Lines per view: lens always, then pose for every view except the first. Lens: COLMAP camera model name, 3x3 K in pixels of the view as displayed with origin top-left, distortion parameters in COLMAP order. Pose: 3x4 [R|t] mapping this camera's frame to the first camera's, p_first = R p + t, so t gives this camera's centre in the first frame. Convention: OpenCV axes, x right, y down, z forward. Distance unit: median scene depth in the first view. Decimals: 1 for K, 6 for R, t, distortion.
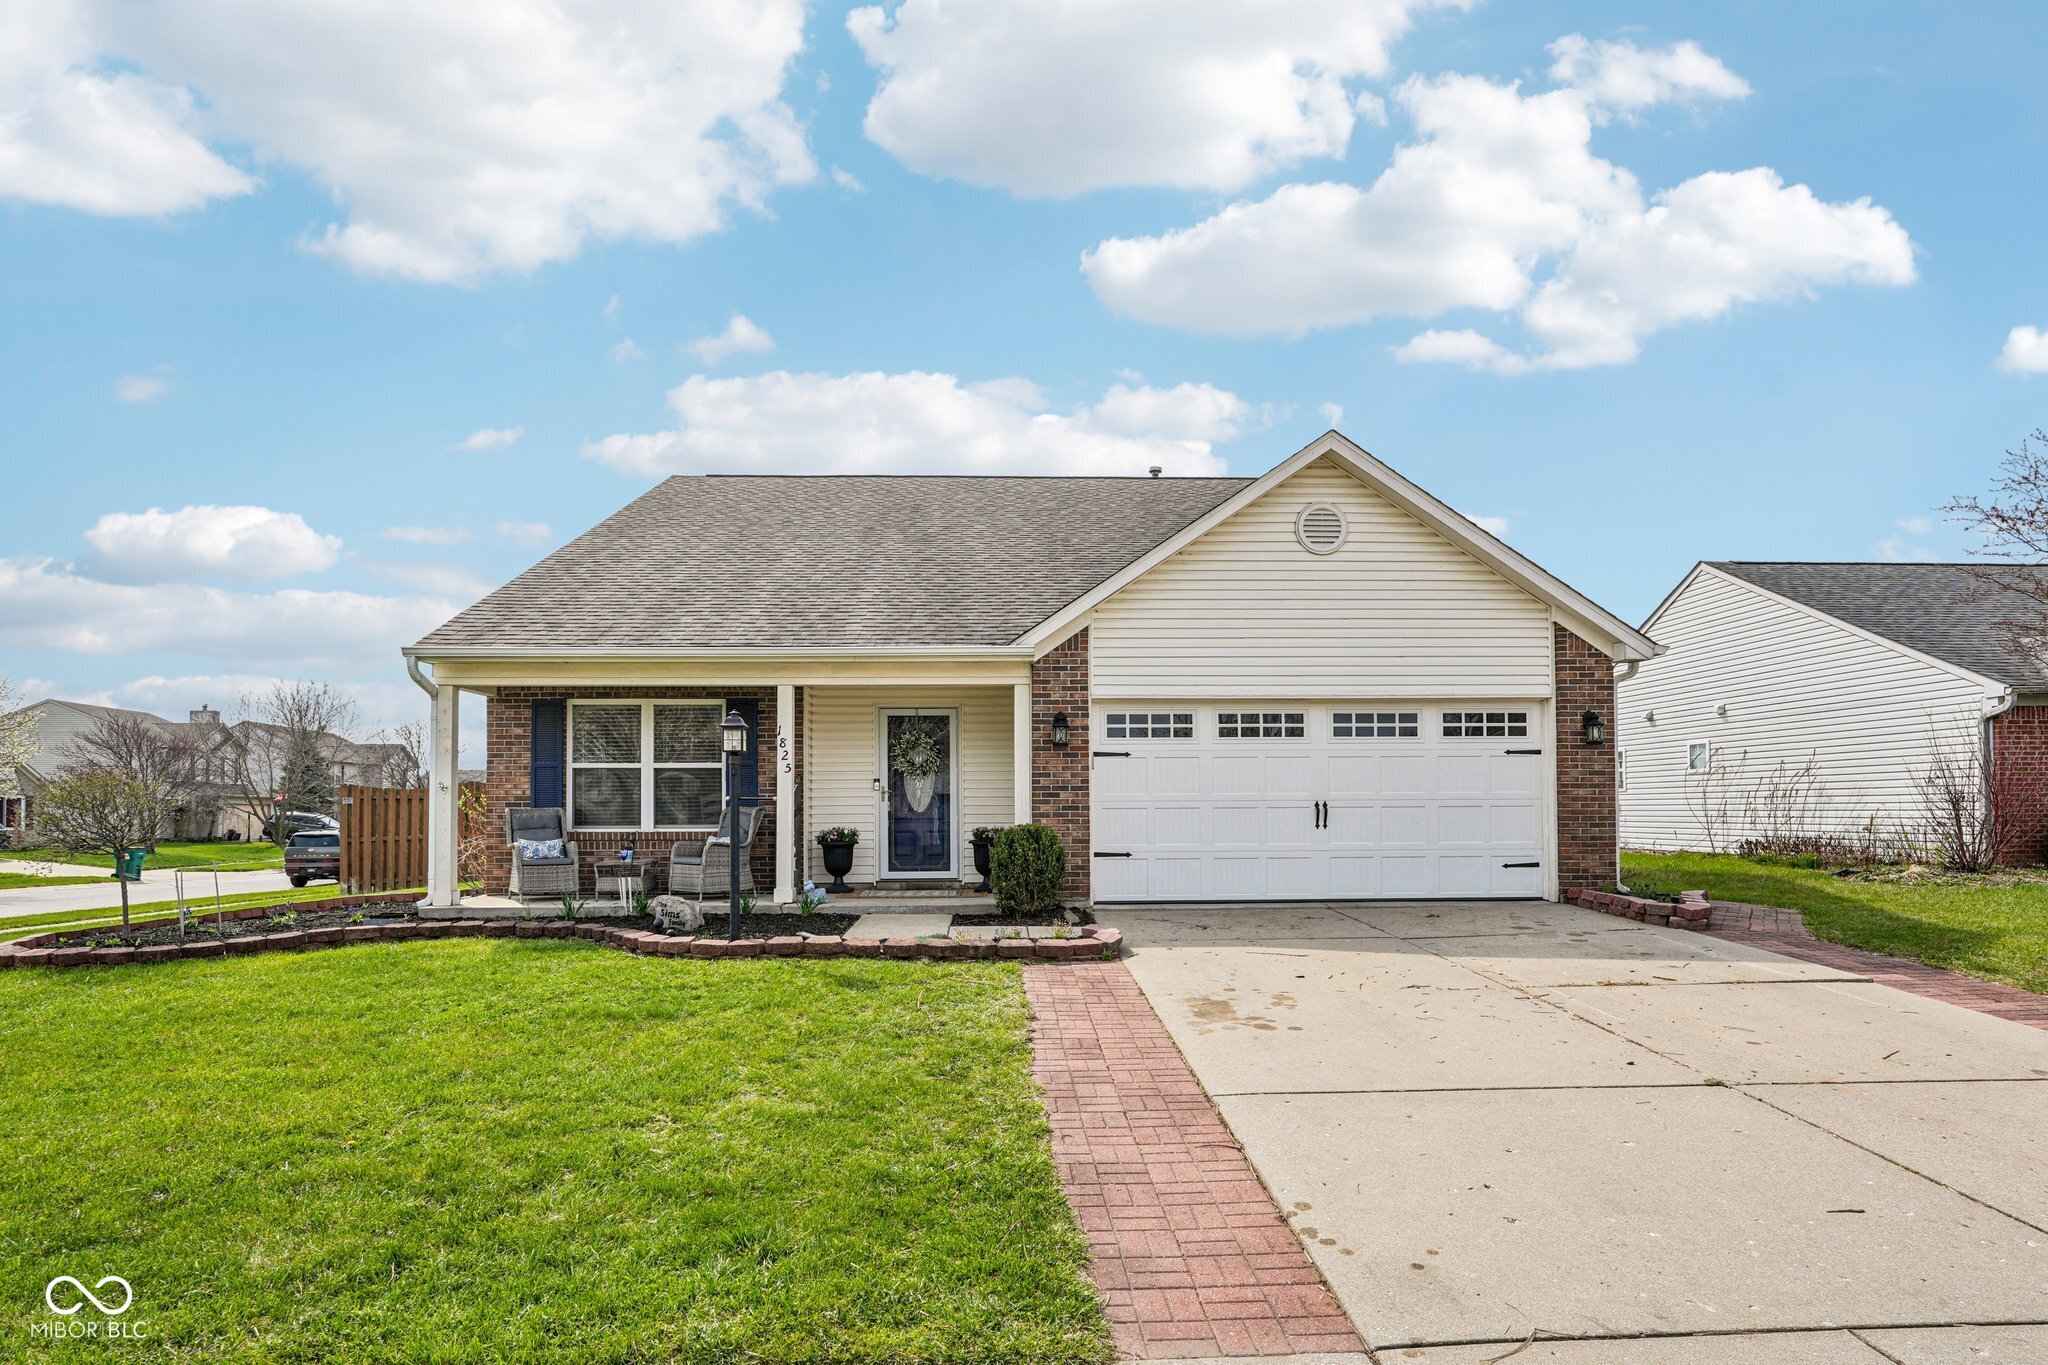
lens RADIAL K [[1073.6, 0, 1020.6], [0, 1073.6, 779.1], [0, 0, 1]] dist [0.004514, 0.000365]
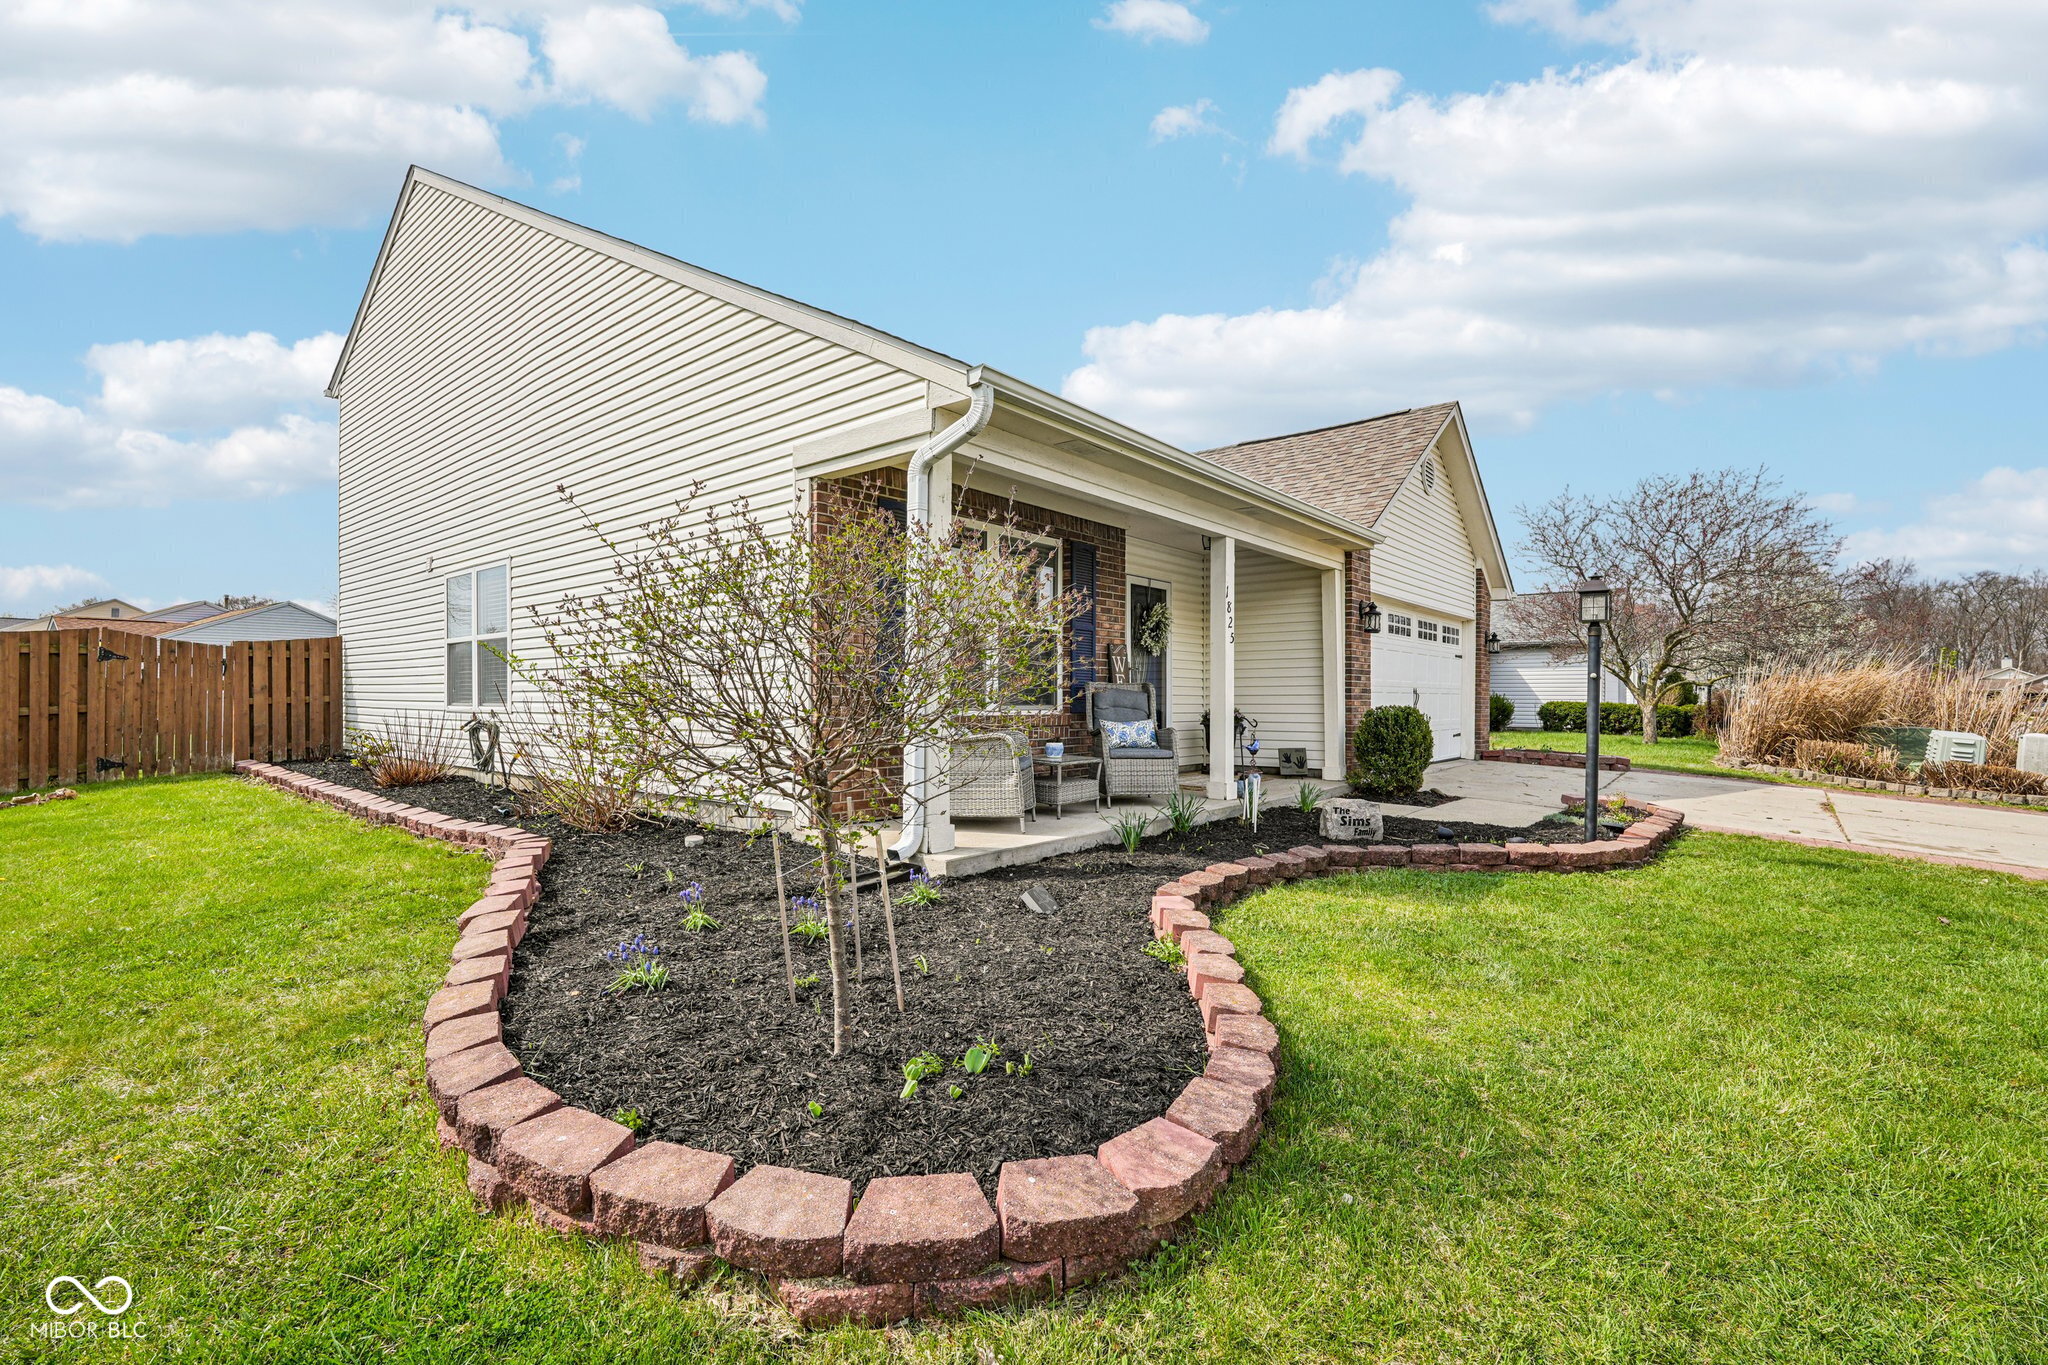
lens RADIAL K [[904.3, 0, 1018.8], [0, 904.3, 692.2], [0, 0, 1]] dist [-0.012842, 0.005794]
pose [[0.672129, 0.014220, 0.740298, -0.821887], [-0.034079, 0.999350, 0.011745, 0.028435], [-0.739650, -0.033122, 0.672177, 0.631508]]
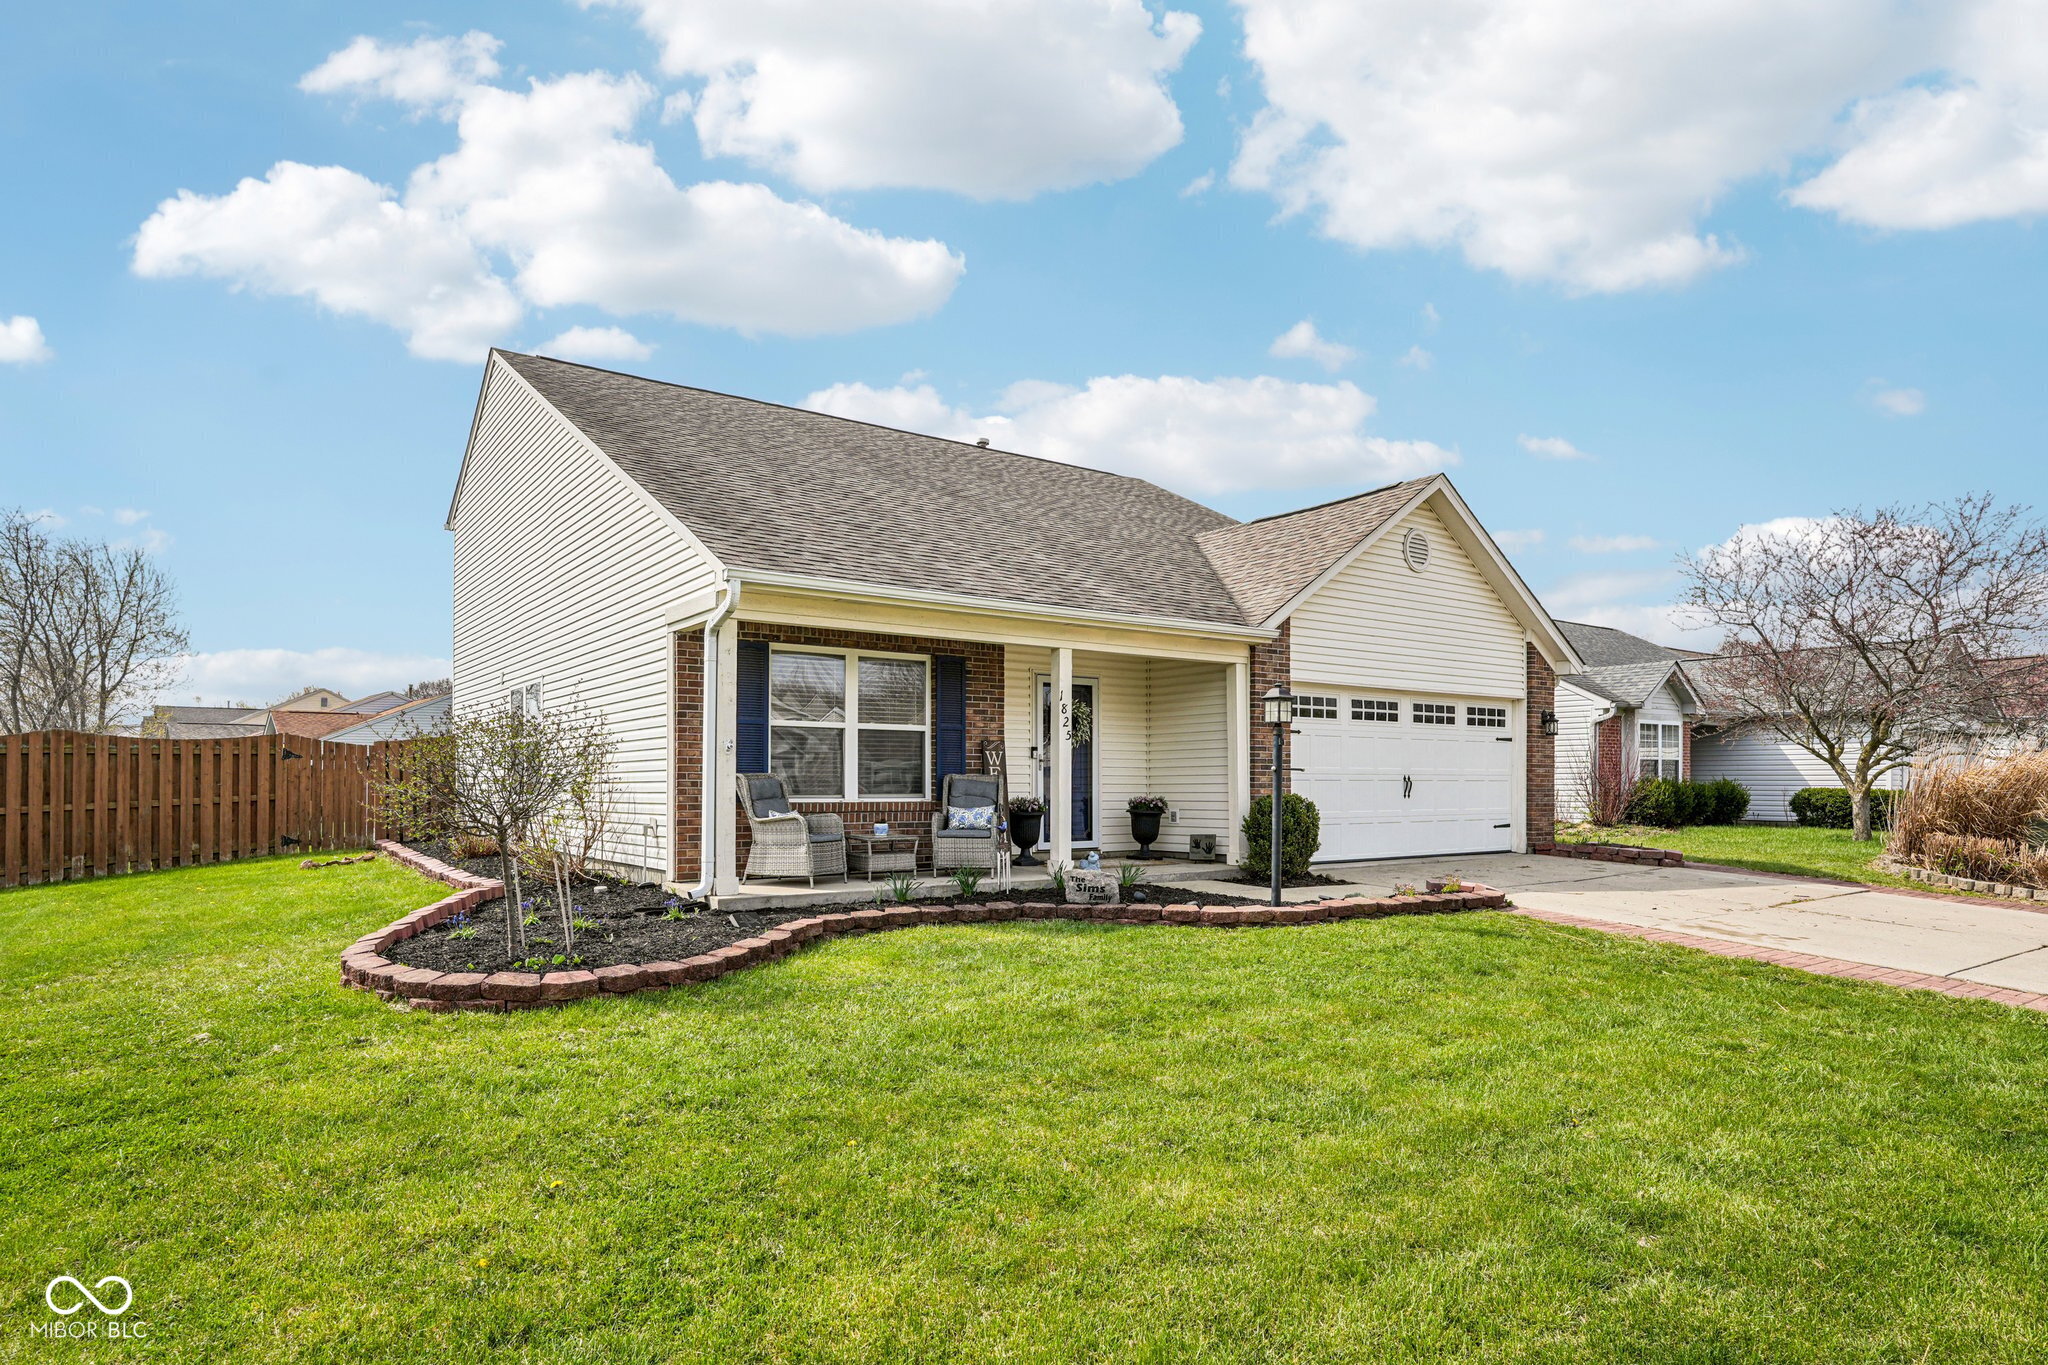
lens RADIAL K [[1153.7, 0, 1019.1], [0, 1153.7, 770.1], [0, 0, 1]] dist [-0.002715, -0.000820]
pose [[0.835721, 0.013715, 0.548982, -0.796412], [-0.025534, 0.999577, 0.013900, 0.007398], [-0.548560, -0.025634, 0.835718, 0.156337]]
